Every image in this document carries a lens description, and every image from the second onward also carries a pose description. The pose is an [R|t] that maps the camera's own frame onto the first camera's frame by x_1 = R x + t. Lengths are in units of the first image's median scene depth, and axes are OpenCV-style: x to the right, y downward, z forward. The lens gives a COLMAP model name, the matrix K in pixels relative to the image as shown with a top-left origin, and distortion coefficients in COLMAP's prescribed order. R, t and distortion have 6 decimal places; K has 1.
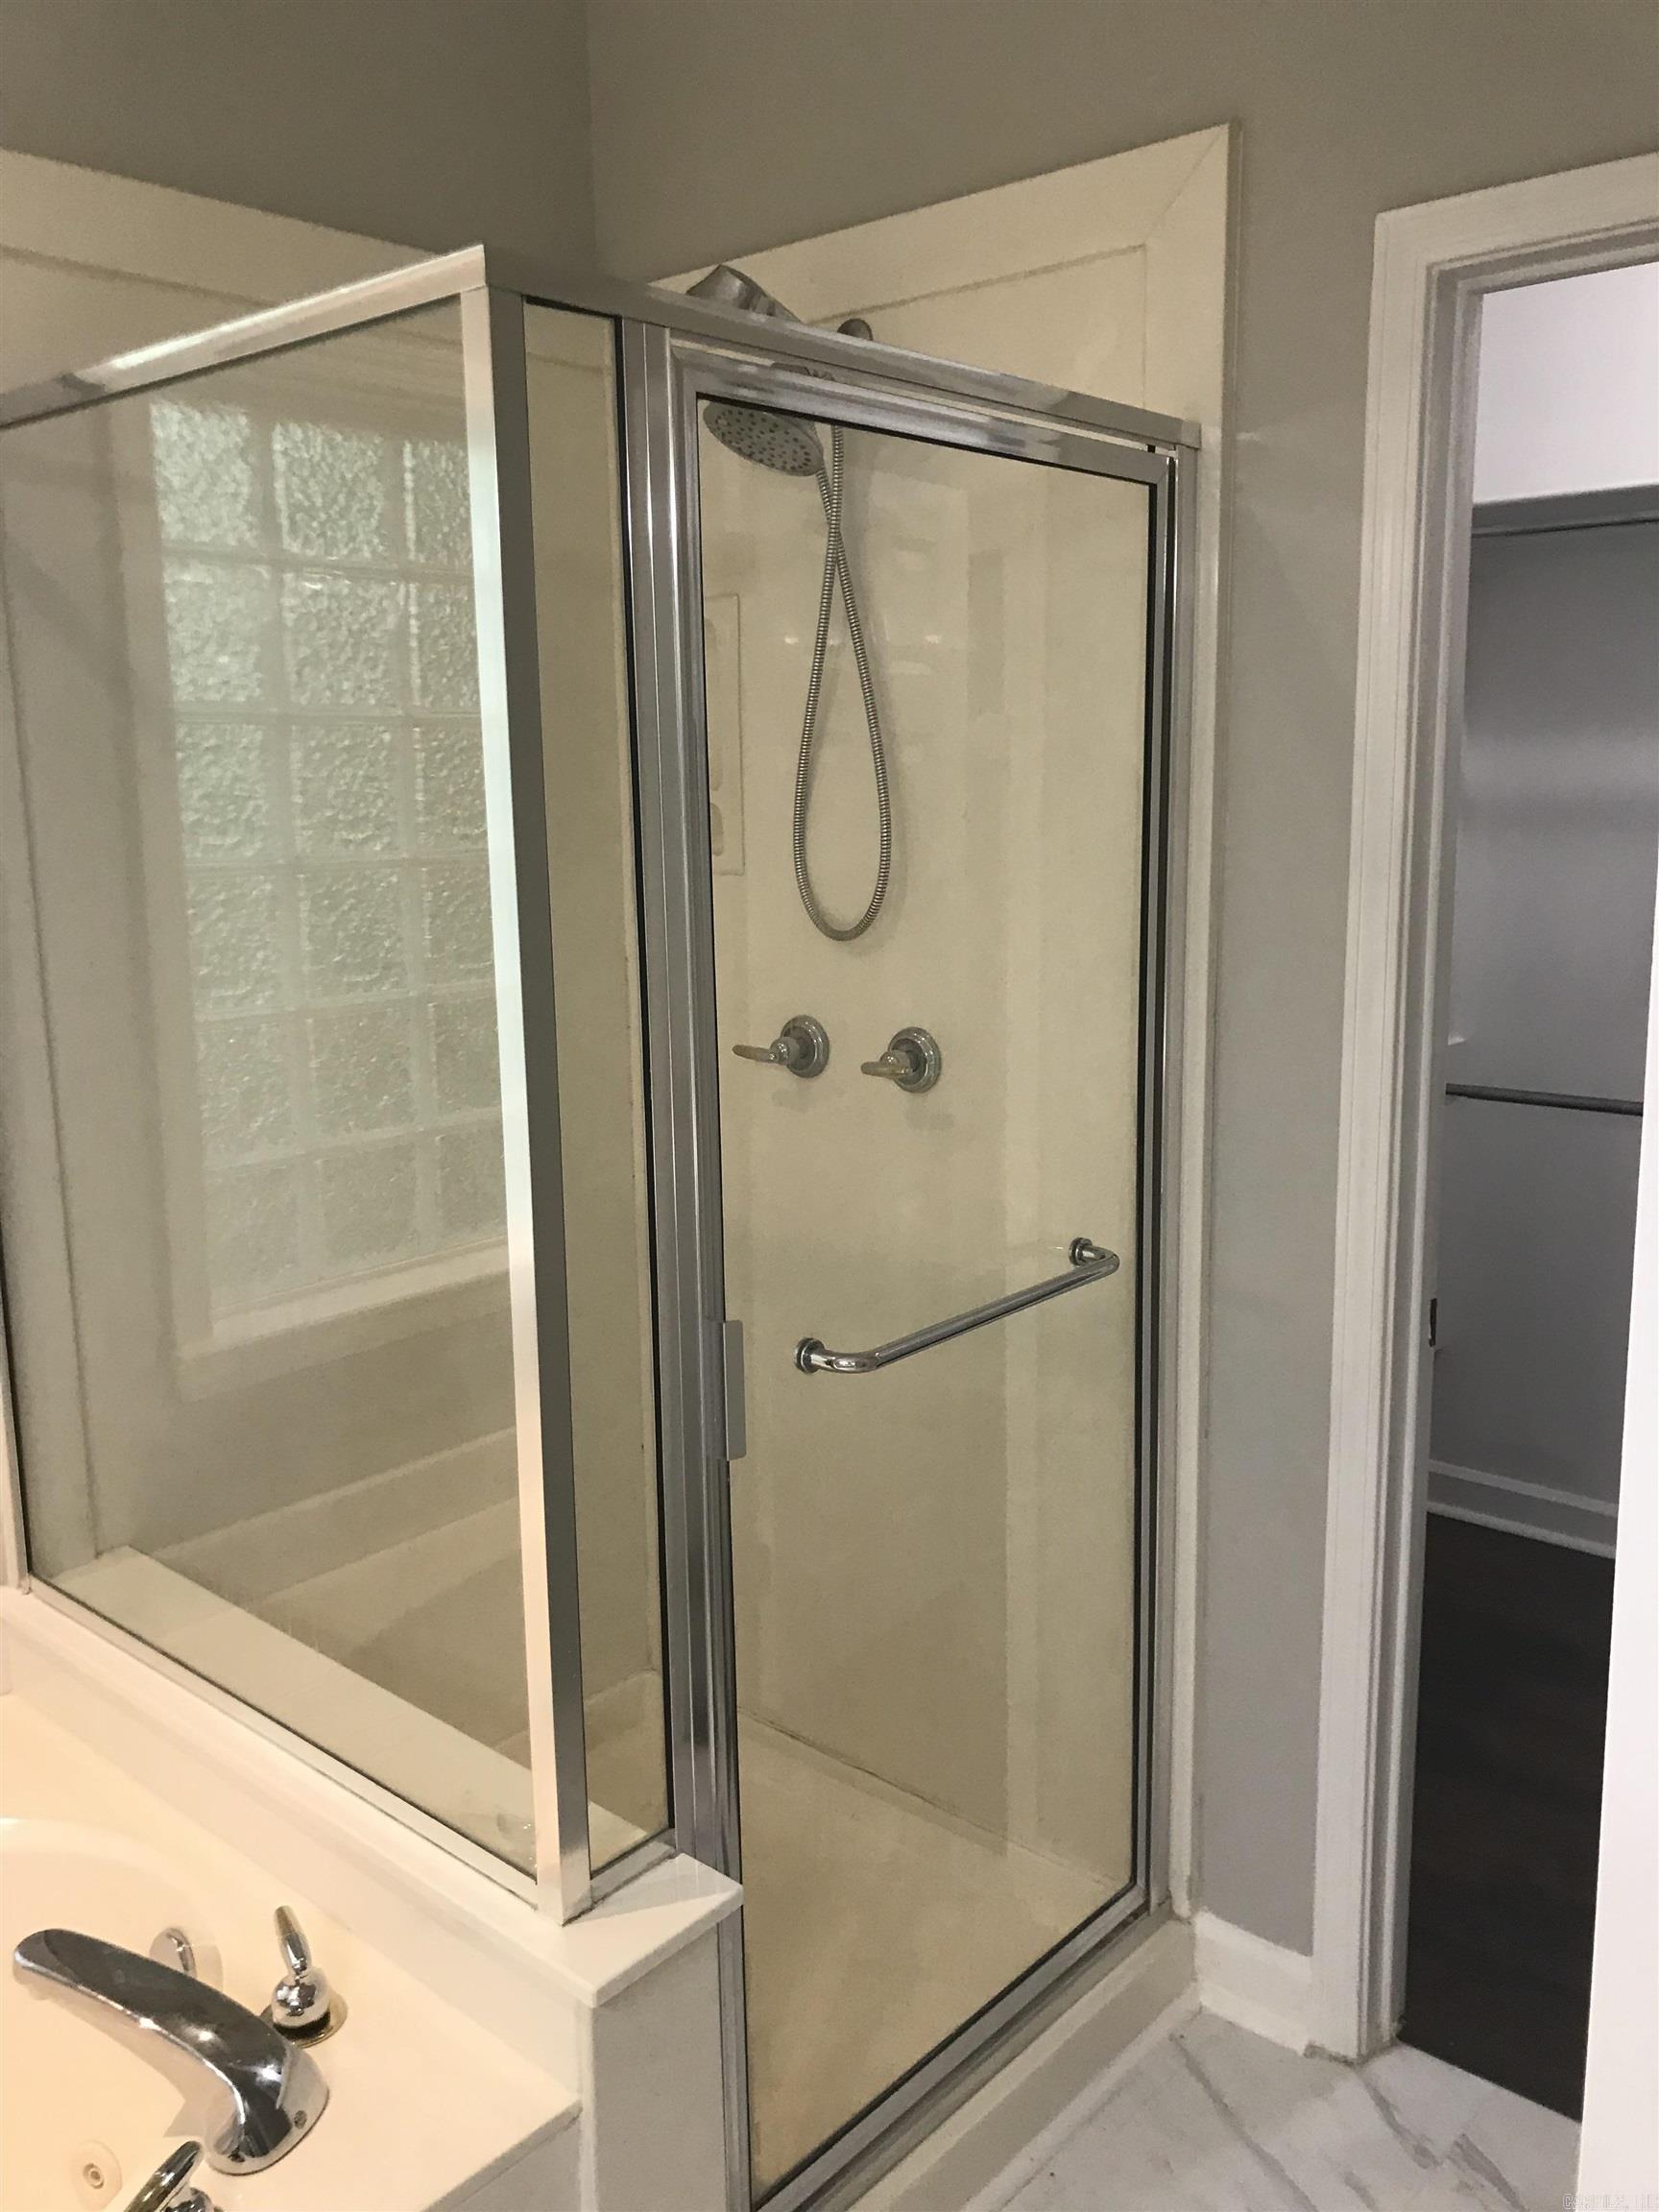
lens RADIAL K [[1795.4, 0, 829.5], [0, 1795.4, 1106.0], [0, 0, 1]] dist [-0.001980, 0.002689]
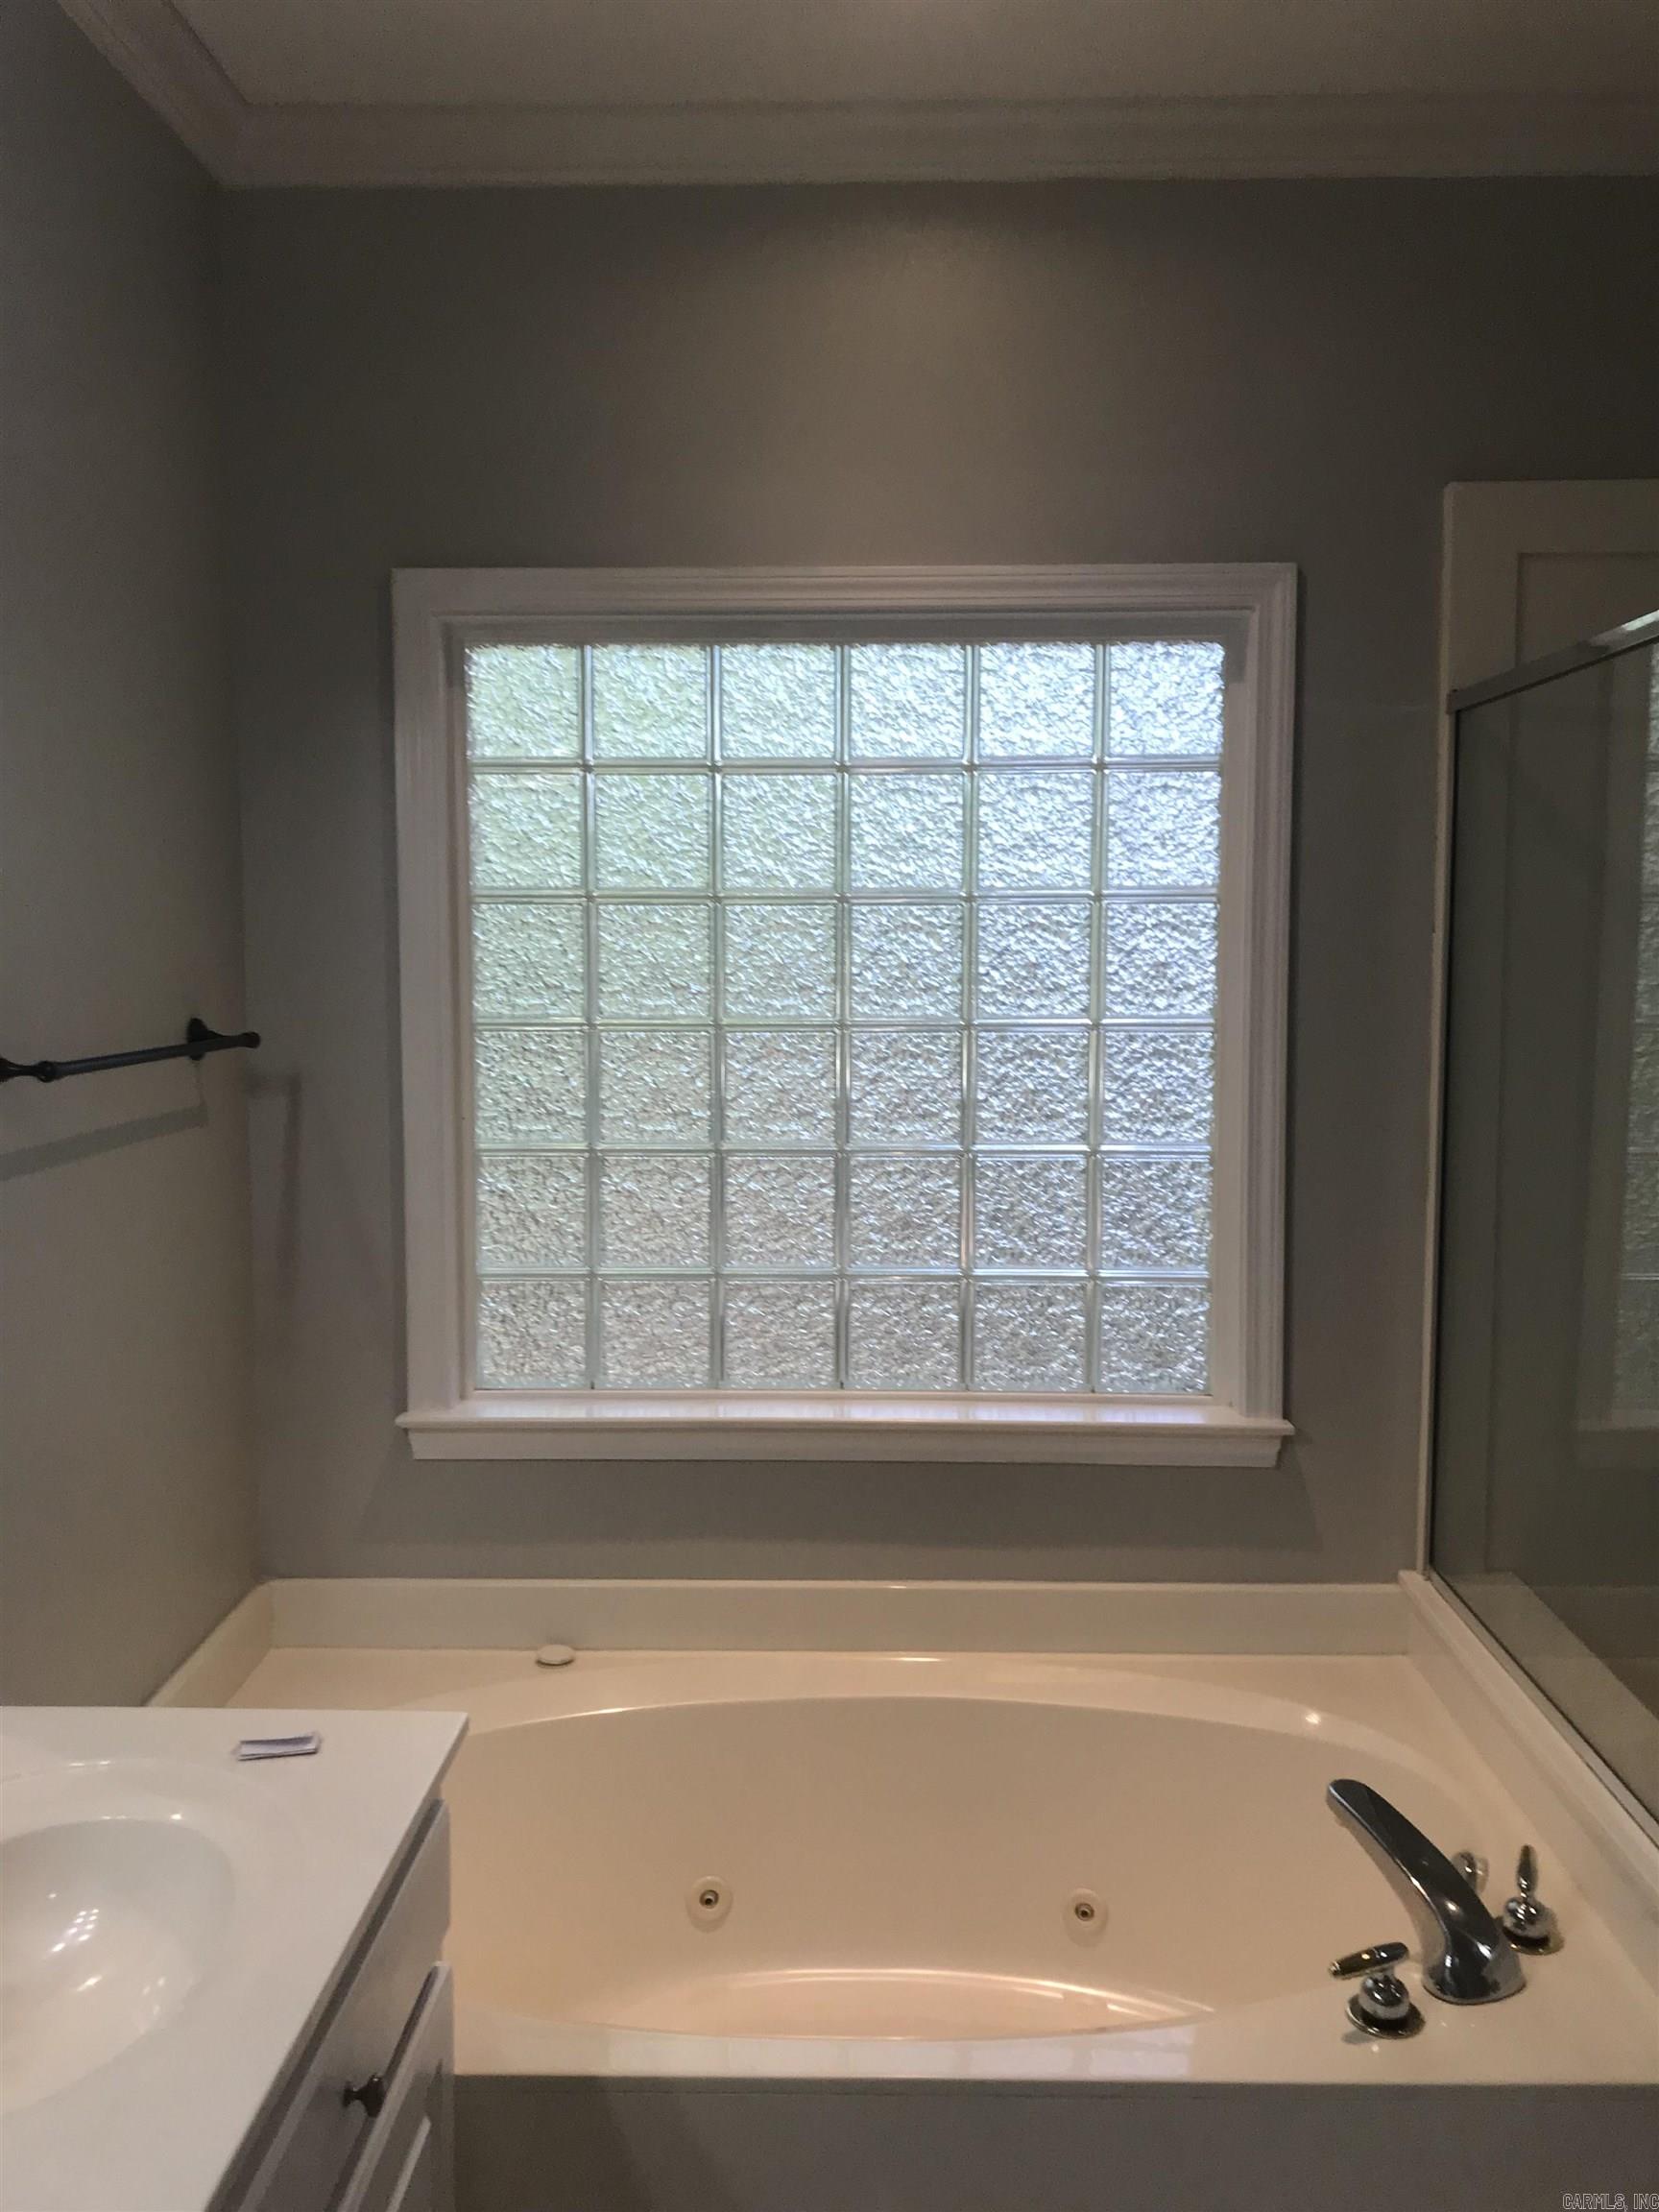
lens RADIAL K [[2026.0, 0, 829.5], [0, 2026.0, 1106.0], [0, 0, 1]] dist [-0.000655, 0.000305]
pose [[0.645546, 0.091698, -0.758196, 0.399112], [-0.171268, 0.984862, -0.026710, 0.065075], [0.744270, 0.147097, 0.651479, -0.347723]]
